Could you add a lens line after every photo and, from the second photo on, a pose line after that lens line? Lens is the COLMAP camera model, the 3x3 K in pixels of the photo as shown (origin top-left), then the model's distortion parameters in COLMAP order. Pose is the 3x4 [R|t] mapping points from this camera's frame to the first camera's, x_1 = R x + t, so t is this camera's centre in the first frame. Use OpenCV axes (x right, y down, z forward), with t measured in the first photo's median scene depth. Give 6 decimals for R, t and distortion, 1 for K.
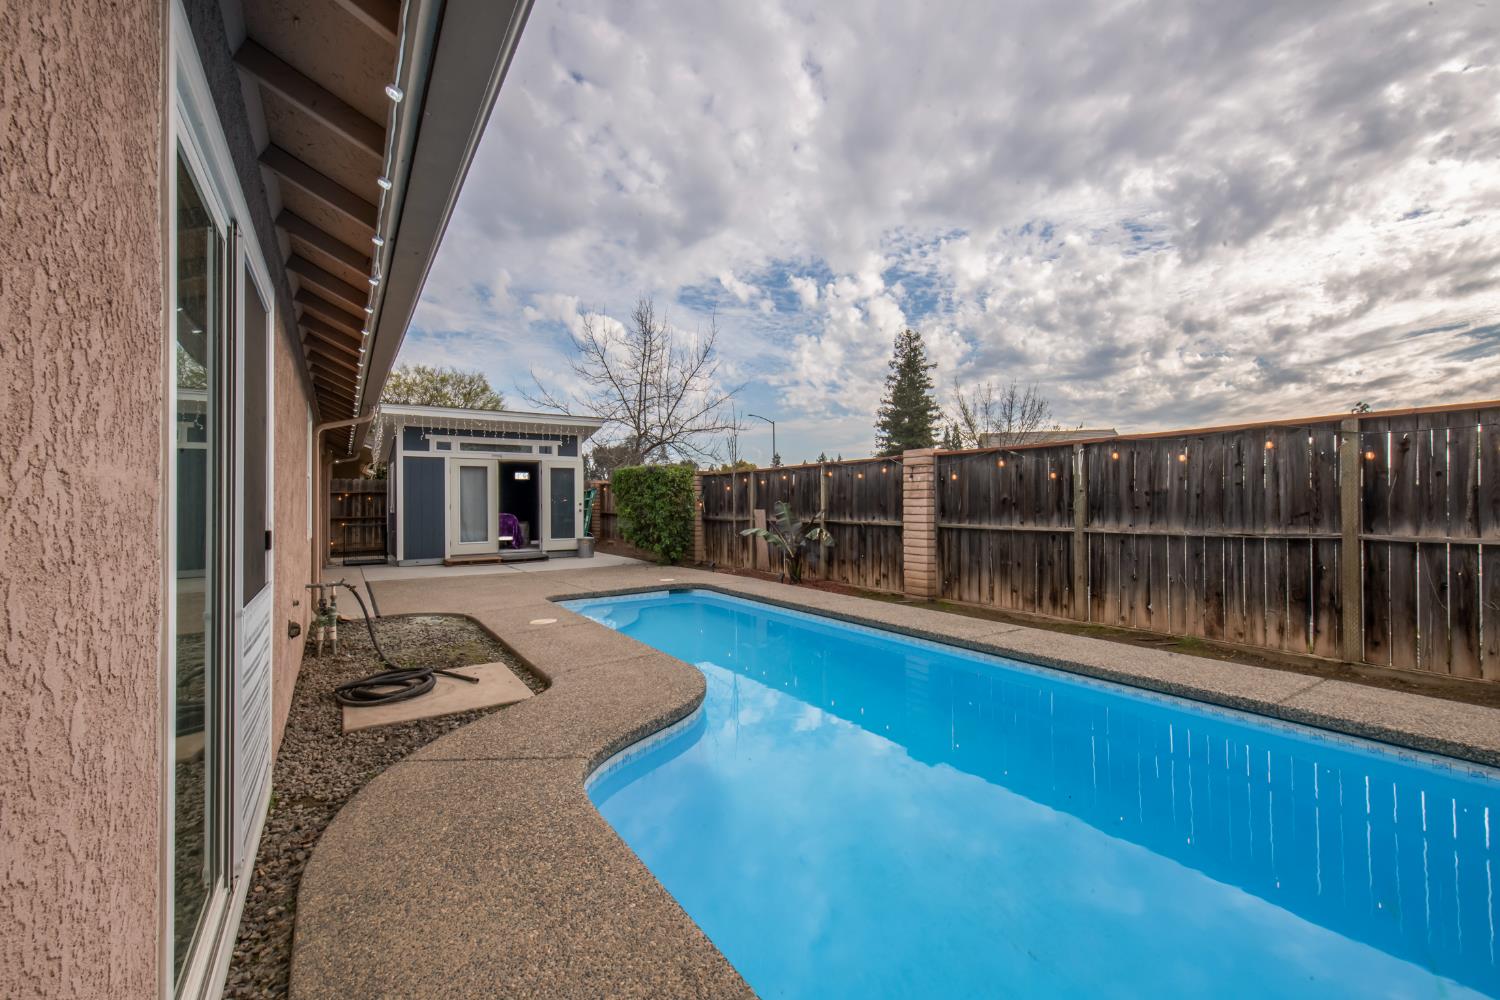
lens RADIAL K [[622.0, 0, 758.9], [0, 622.0, 495.2], [0, 0, 1]] dist [-0.011595, -0.003161]
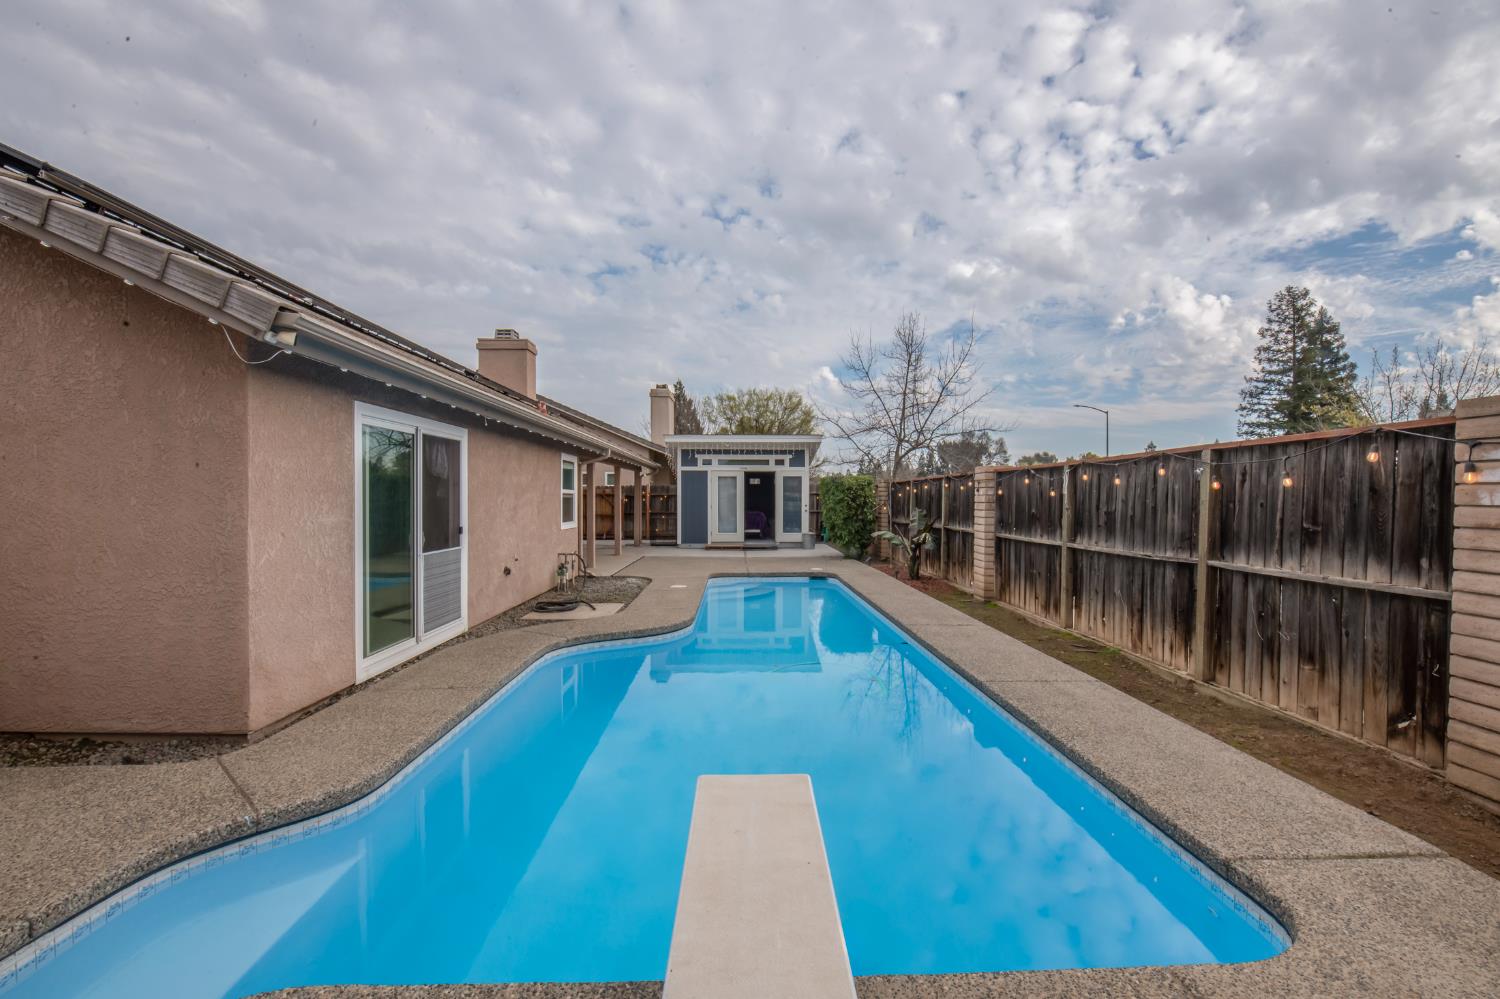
lens RADIAL K [[622.0, 0, 755.7], [0, 622.0, 504.7], [0, 0, 1]] dist [-0.011595, -0.003161]
pose [[0.842746, 0.015749, -0.538081, 0.321338], [-0.002847, 0.999688, 0.024801, -0.019705], [0.538304, -0.019370, 0.842528, -0.101924]]
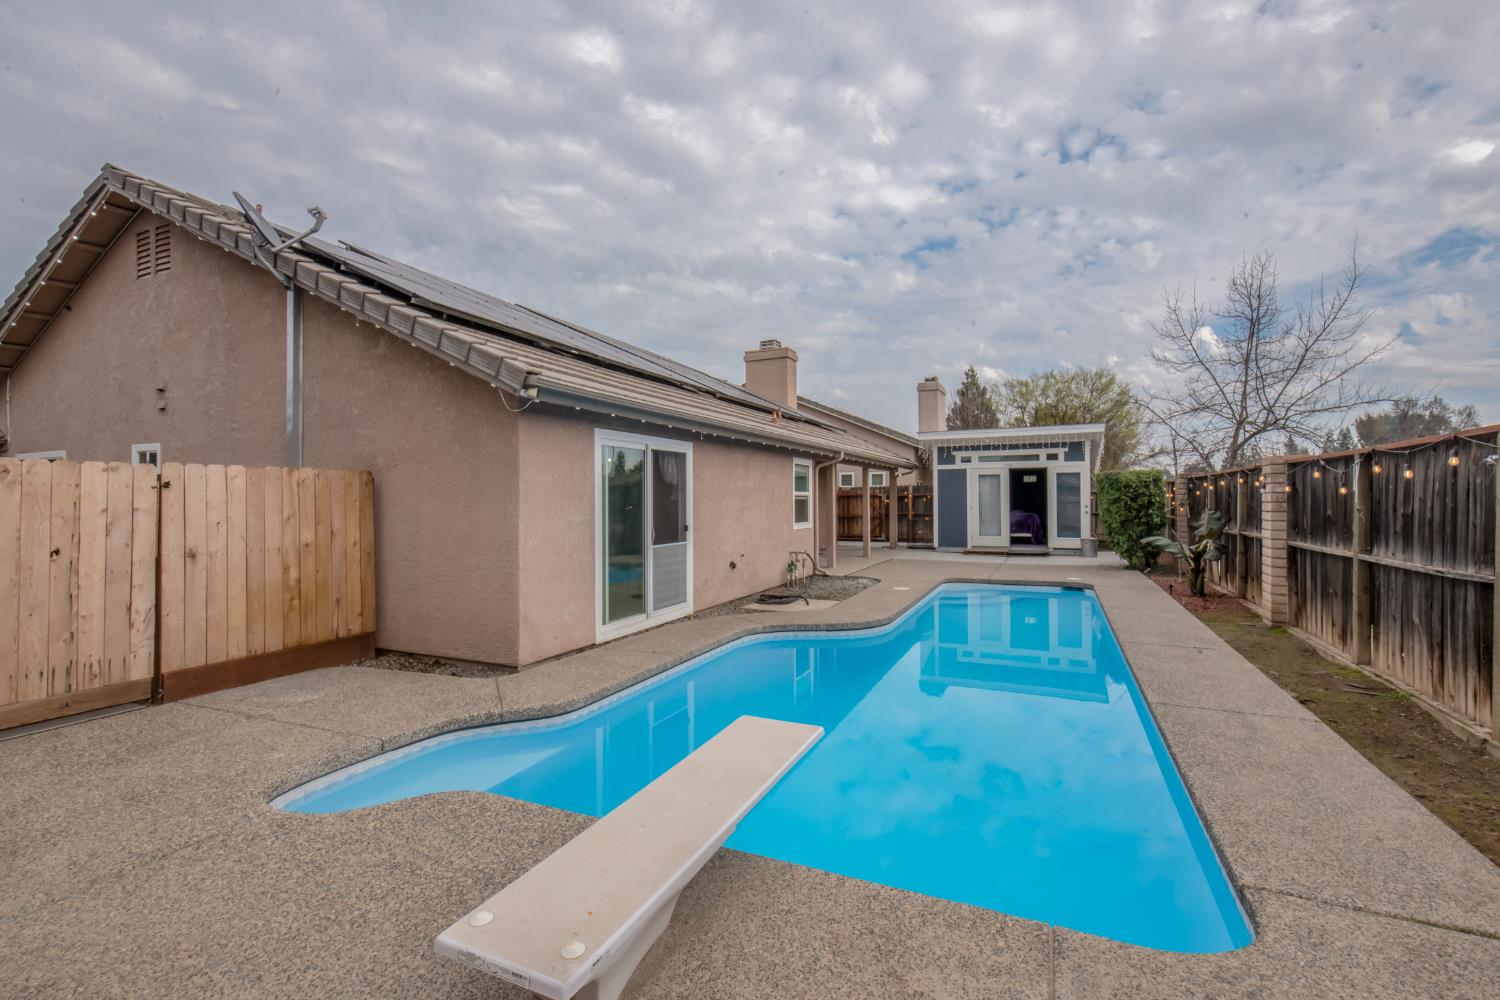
lens RADIAL K [[668.7, 0, 749.6], [0, 668.7, 498.0], [0, 0, 1]] dist [0.000772, -0.000789]
pose [[0.514629, 0.004180, -0.857403, 0.434581], [0.011408, 0.999866, 0.011721, -0.021602], [0.857337, -0.015813, 0.514512, -0.085486]]
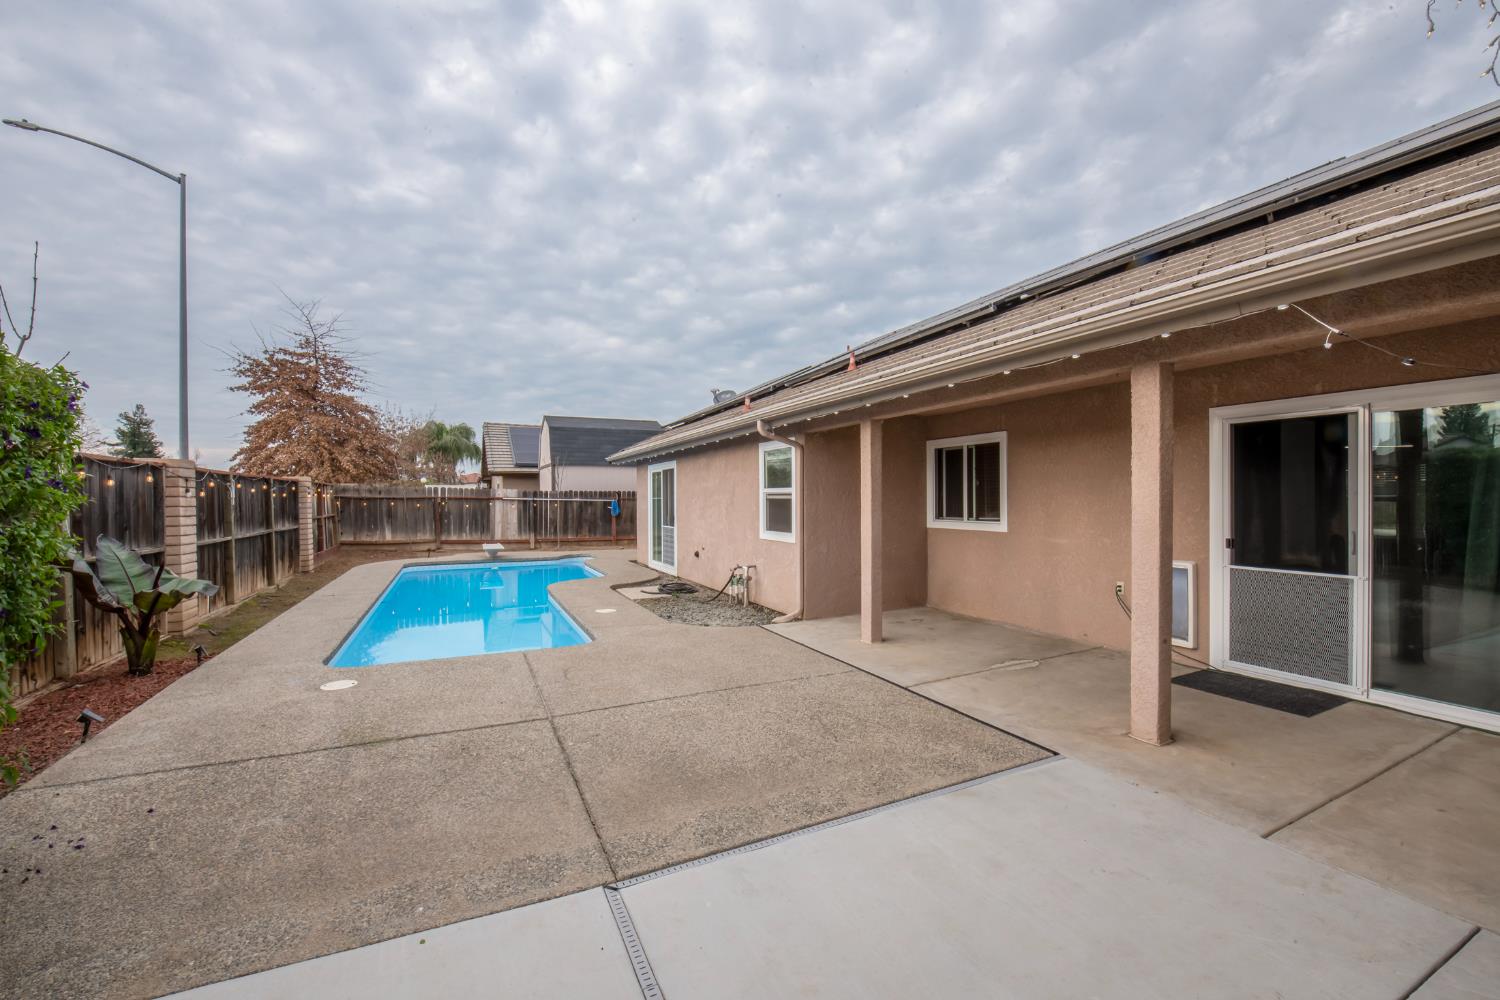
lens RADIAL K [[622.0, 0, 753.0], [0, 622.0, 500.4], [0, 0, 1]] dist [-0.011595, -0.003161]
pose [[-0.990530, 0.013064, 0.136674, -0.398839], [0.012019, 0.999892, -0.008470, -0.001831], [-0.136770, -0.006747, -0.990580, 1.085601]]
